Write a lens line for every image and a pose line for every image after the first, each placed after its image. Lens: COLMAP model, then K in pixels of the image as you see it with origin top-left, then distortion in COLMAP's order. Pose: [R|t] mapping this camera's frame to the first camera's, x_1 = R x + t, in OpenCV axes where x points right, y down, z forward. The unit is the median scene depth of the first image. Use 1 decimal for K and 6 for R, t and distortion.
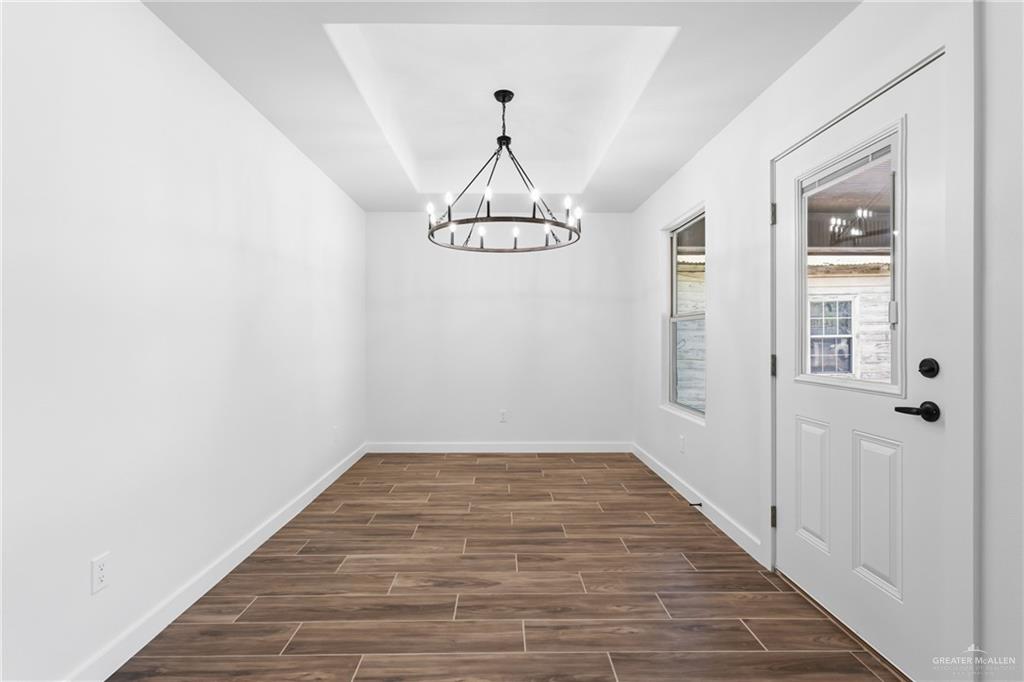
lens RADIAL K [[473.9, 0, 504.4], [0, 473.9, 338.9], [0, 0, 1]] dist [-0.002188, 0.000578]
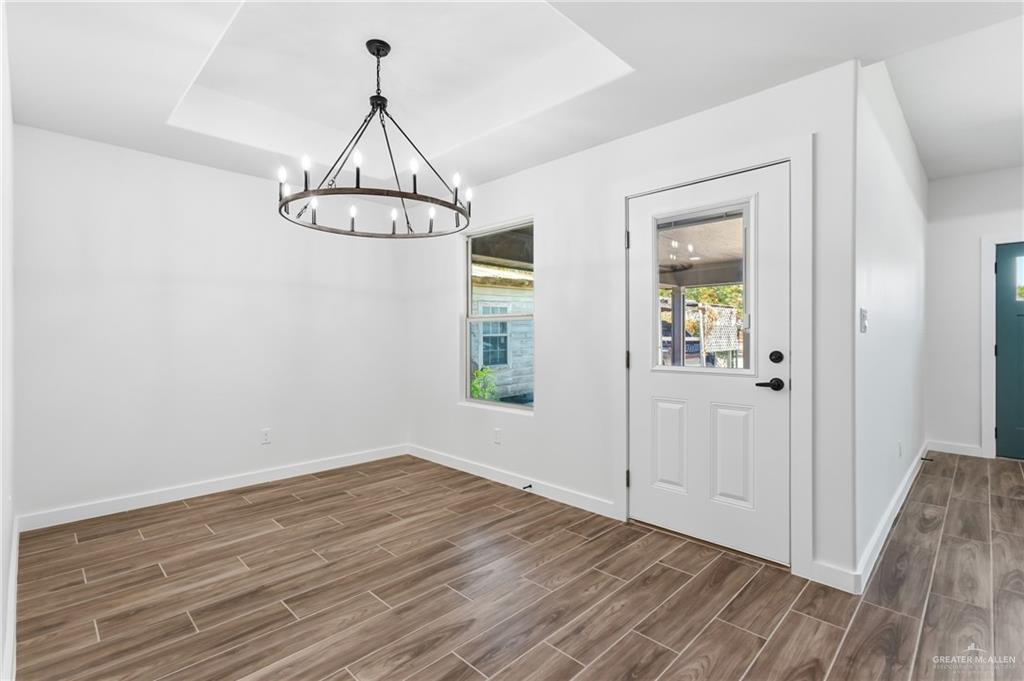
lens RADIAL K [[473.9, 0, 504.4], [0, 473.9, 338.4], [0, 0, 1]] dist [-0.002188, 0.000578]
pose [[0.714918, -0.004184, 0.699196, -0.427510], [0.002235, 0.999991, 0.003699, -0.004324], [-0.699205, -0.001082, 0.714921, 0.248279]]
